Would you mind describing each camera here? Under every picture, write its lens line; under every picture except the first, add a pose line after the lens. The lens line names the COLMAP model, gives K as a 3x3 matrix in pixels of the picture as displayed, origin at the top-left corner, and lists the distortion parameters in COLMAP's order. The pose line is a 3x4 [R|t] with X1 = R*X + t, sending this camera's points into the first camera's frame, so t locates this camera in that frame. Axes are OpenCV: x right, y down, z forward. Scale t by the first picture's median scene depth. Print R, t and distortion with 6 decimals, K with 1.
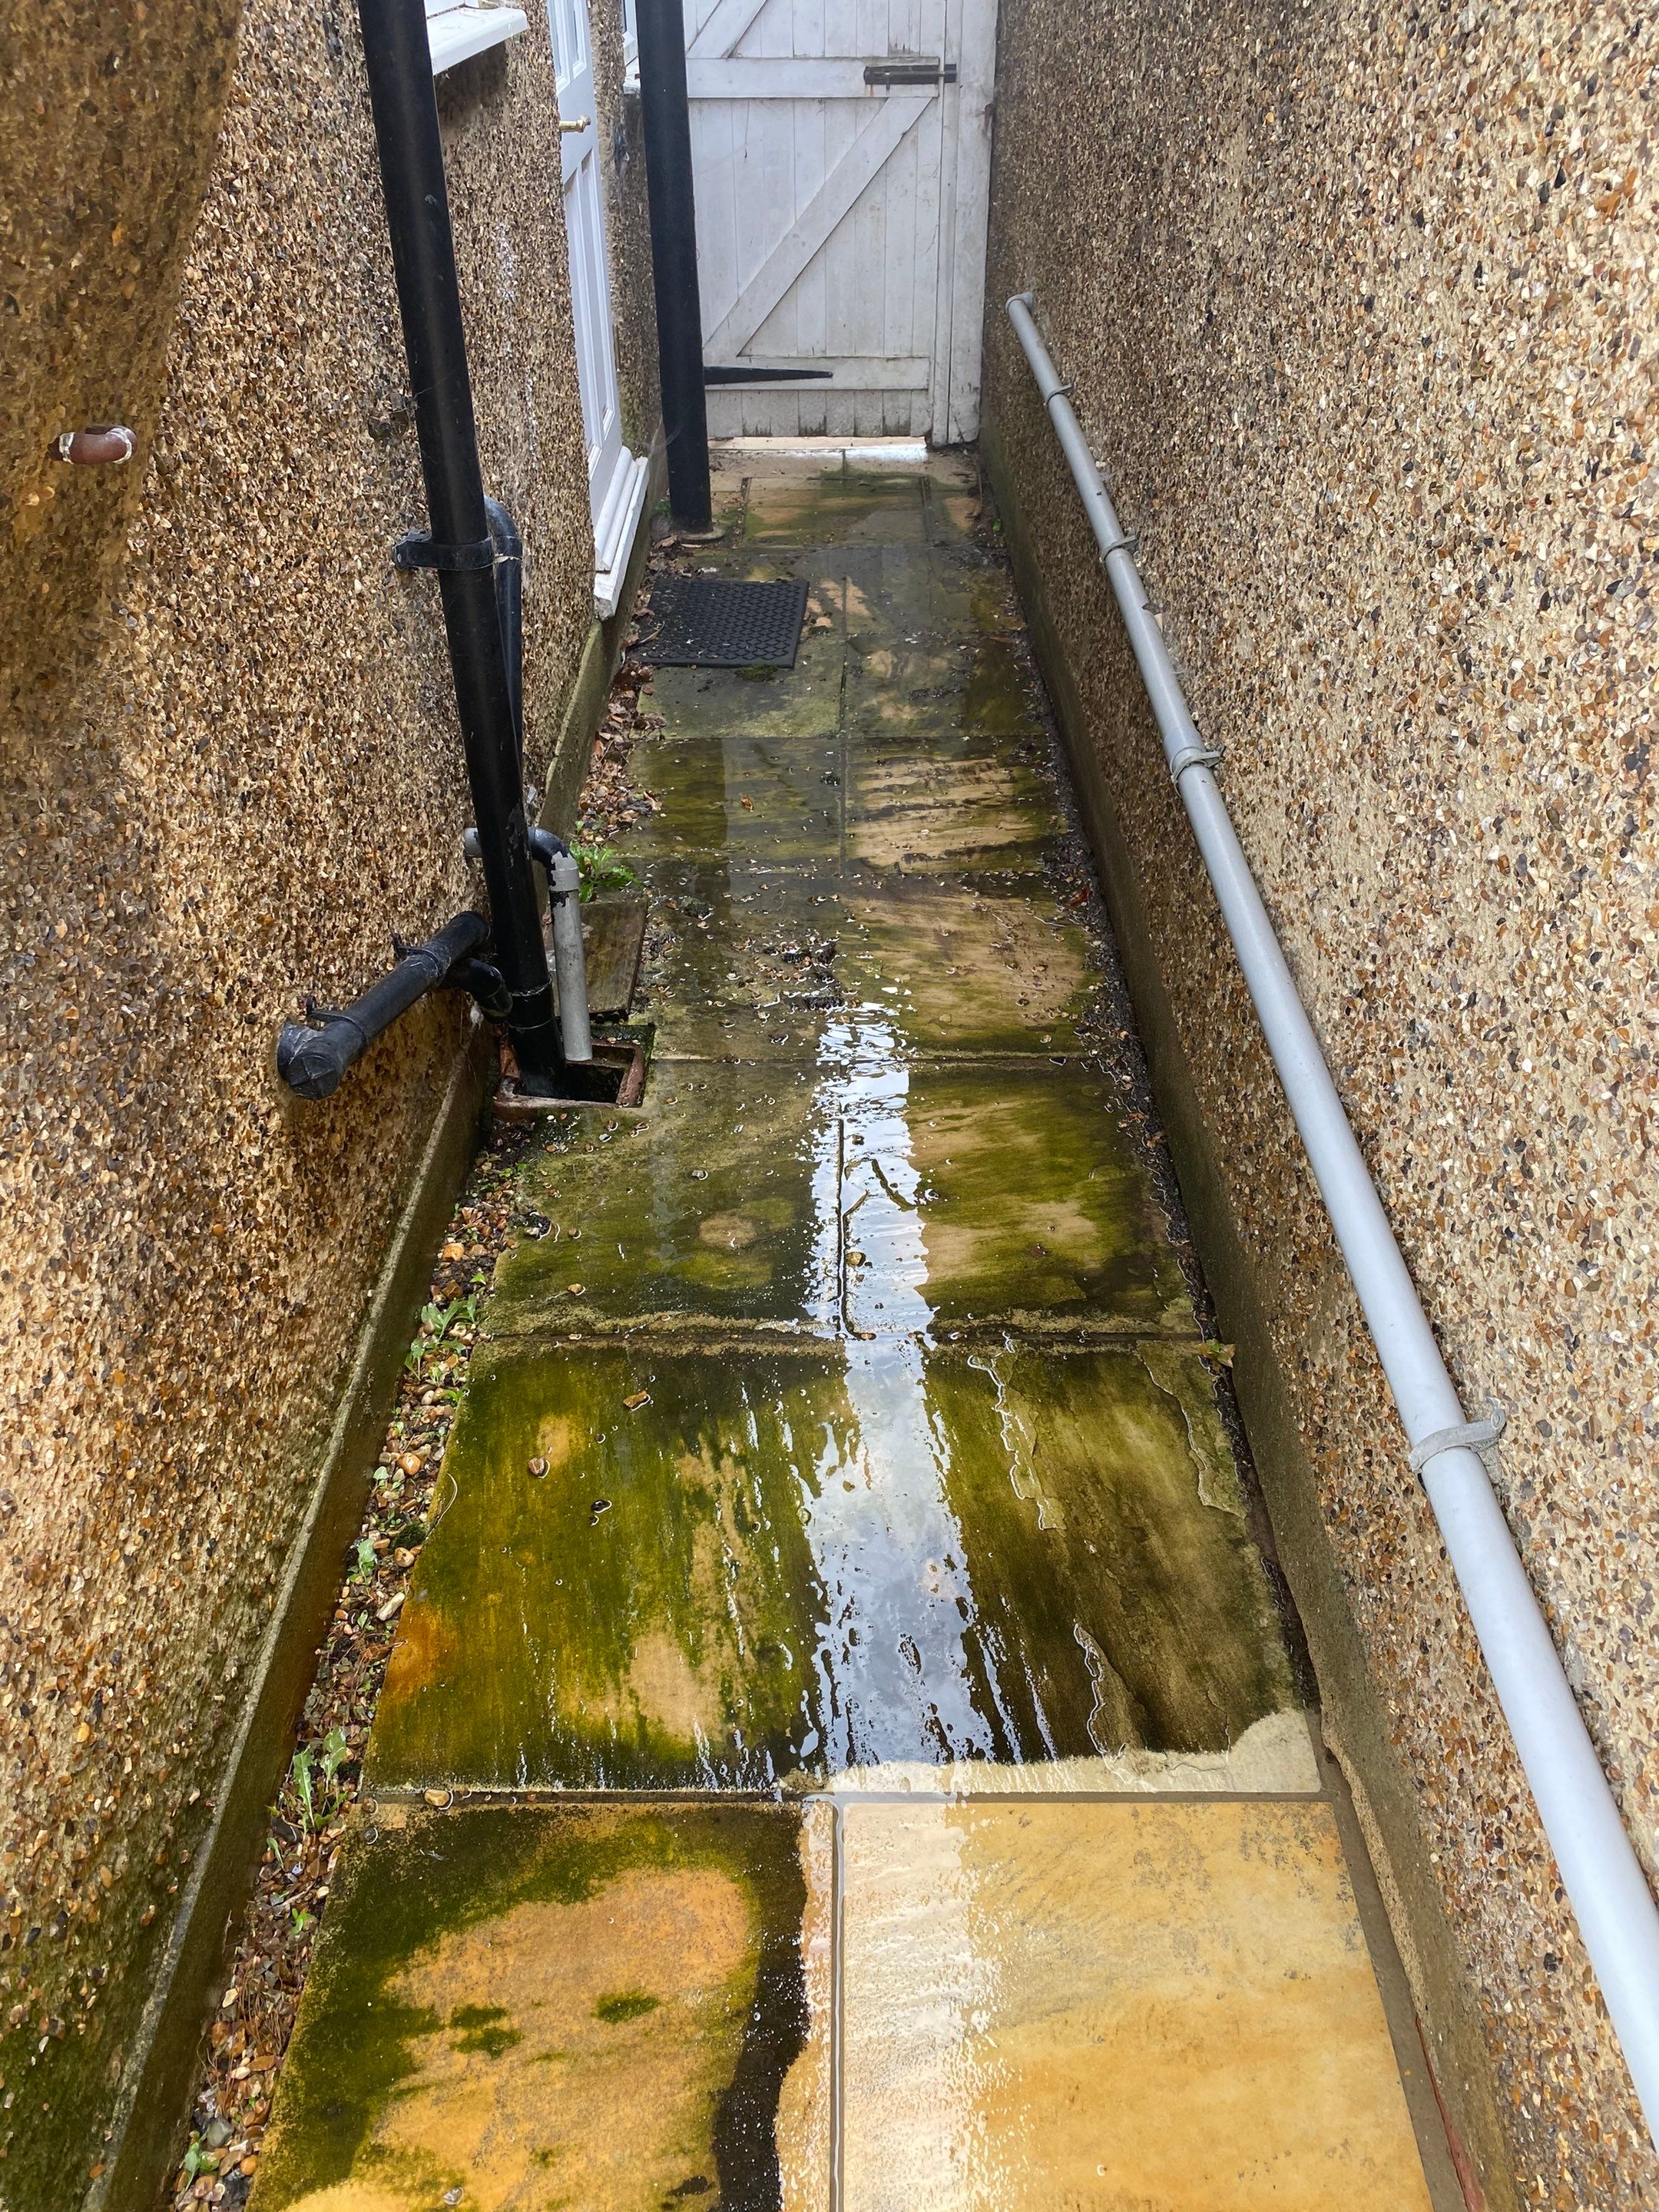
lens RADIAL K [[1708.7, 0, 829.4], [0, 1708.7, 1059.0], [0, 0, 1]] dist [0.022548, 0.005402]
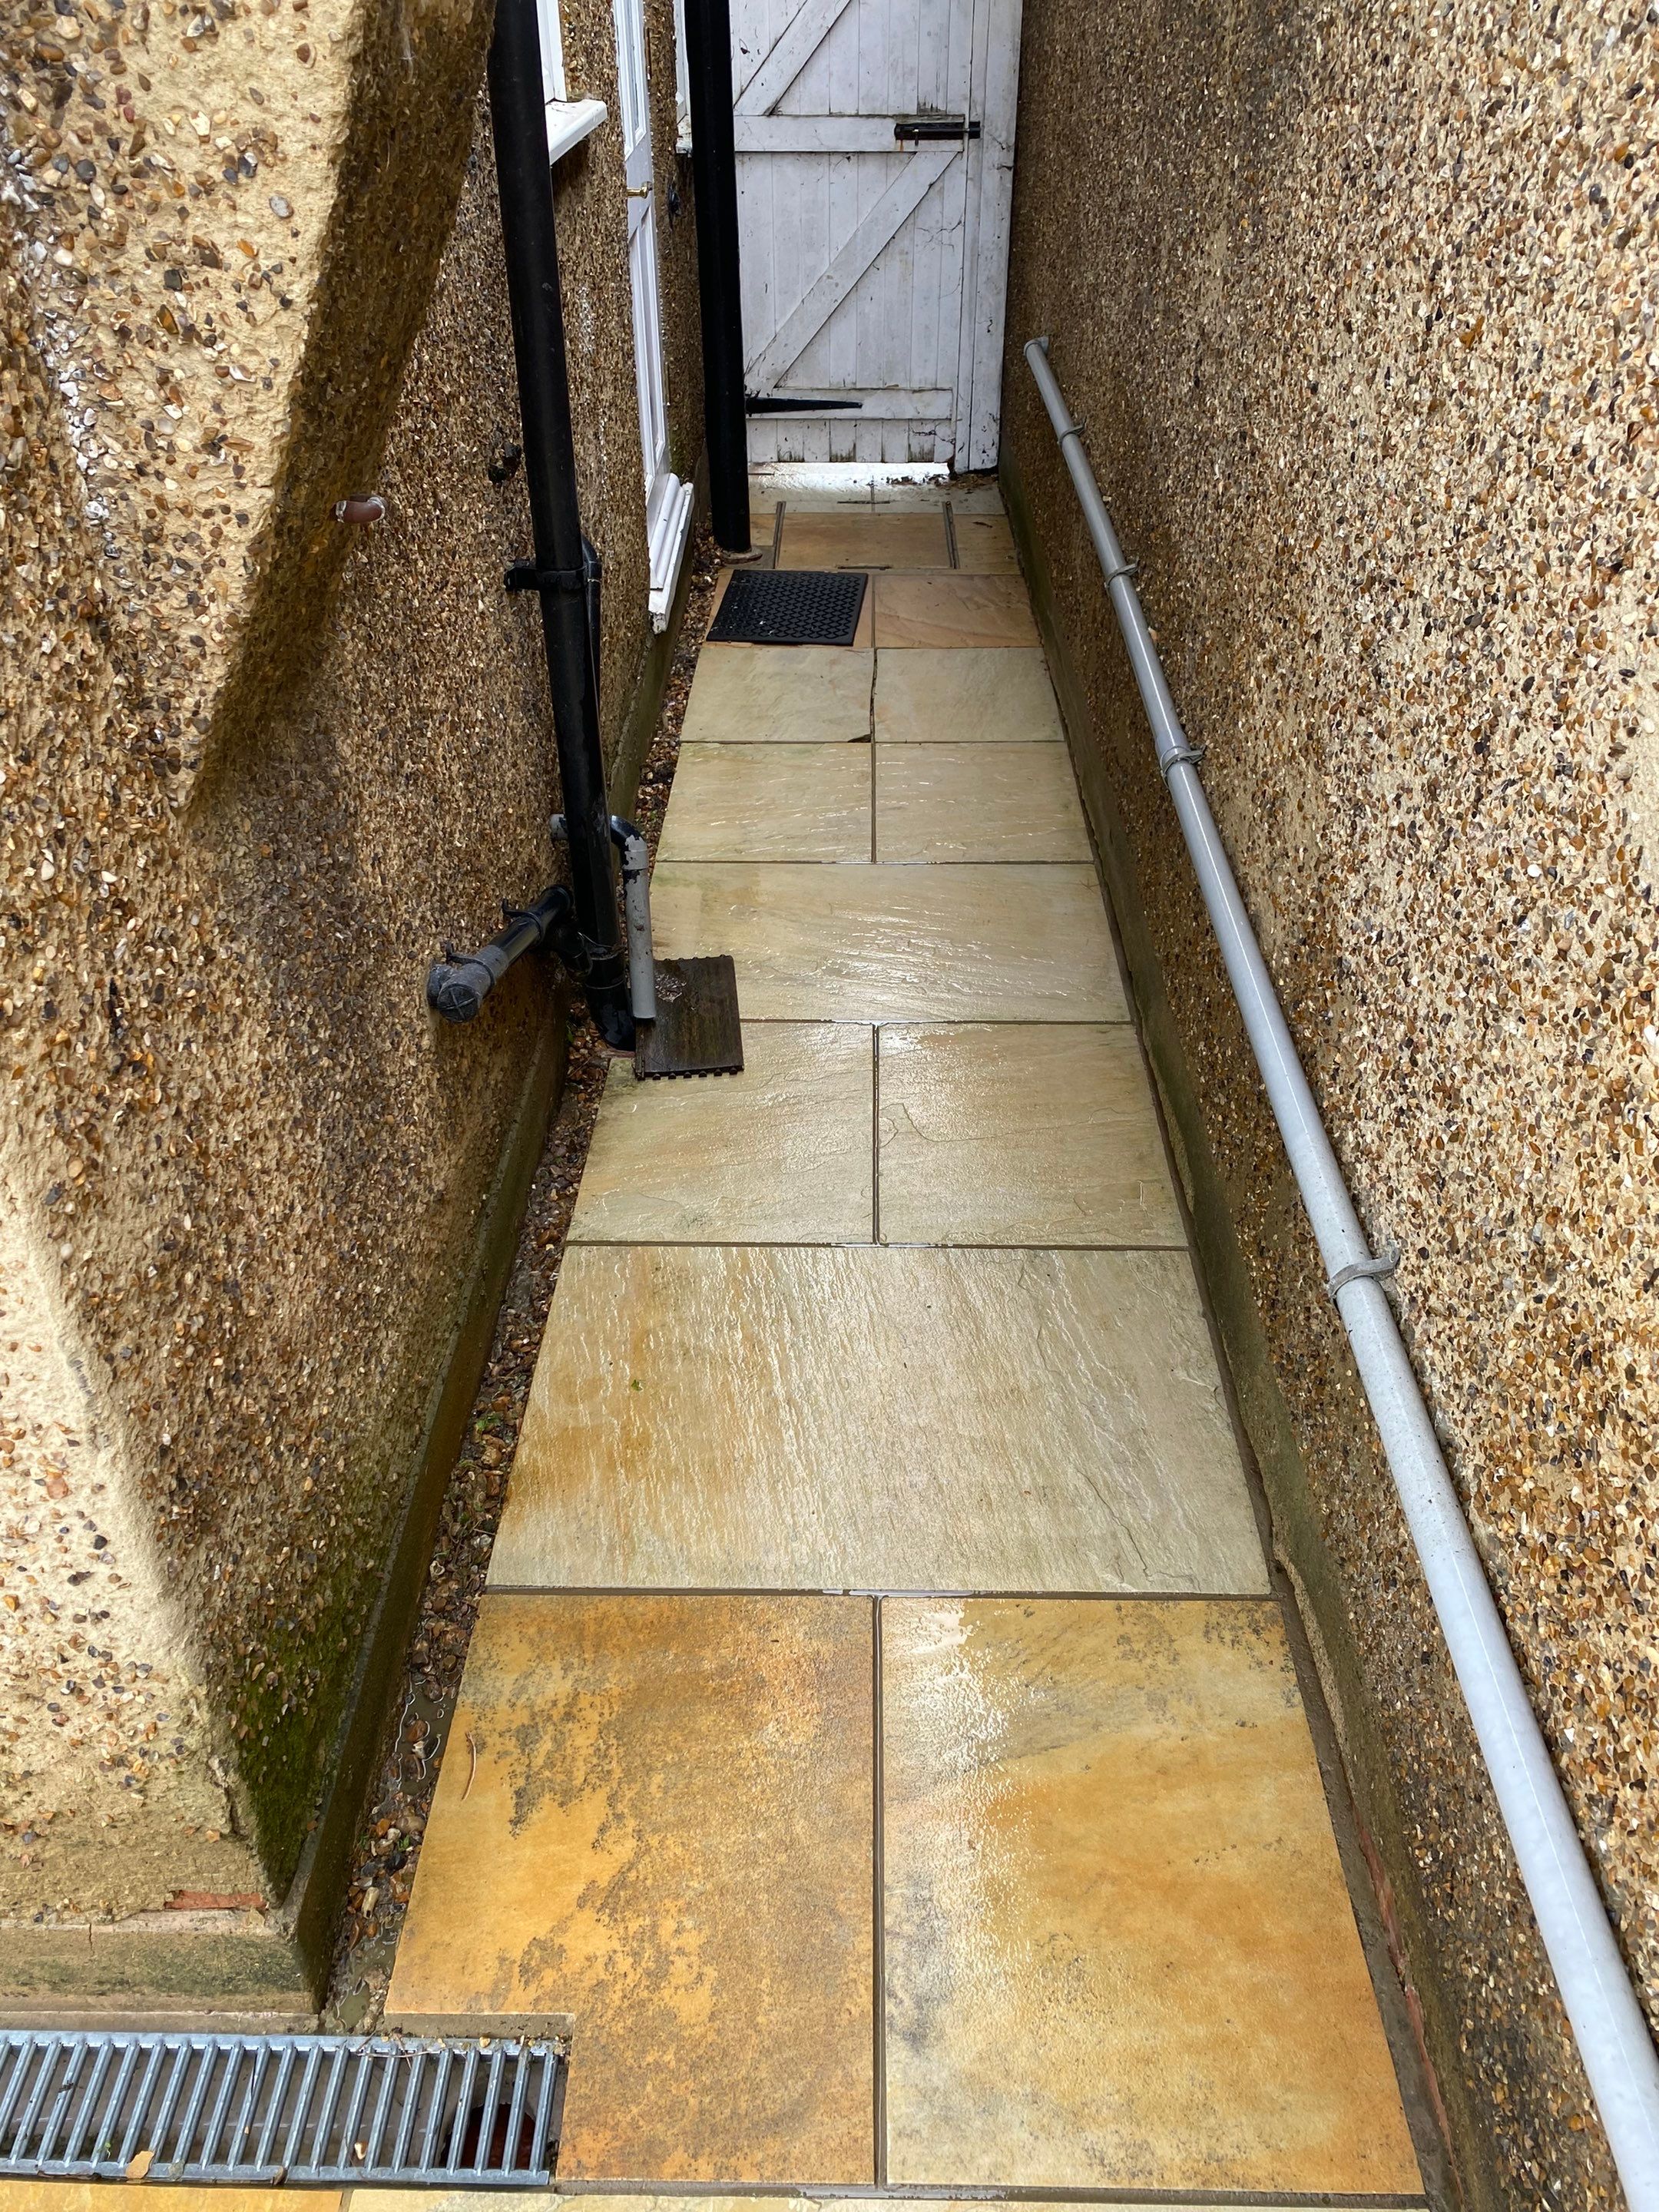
lens RADIAL K [[1707.8, 0, 830.6], [0, 1707.8, 1056.1], [0, 0, 1]] dist [0.064022, -0.067213]
pose [[0.999942, 0.008866, -0.006118, -0.025410], [-0.008917, 0.999925, -0.008390, 0.058748], [0.006043, 0.008444, 0.999946, -0.246774]]
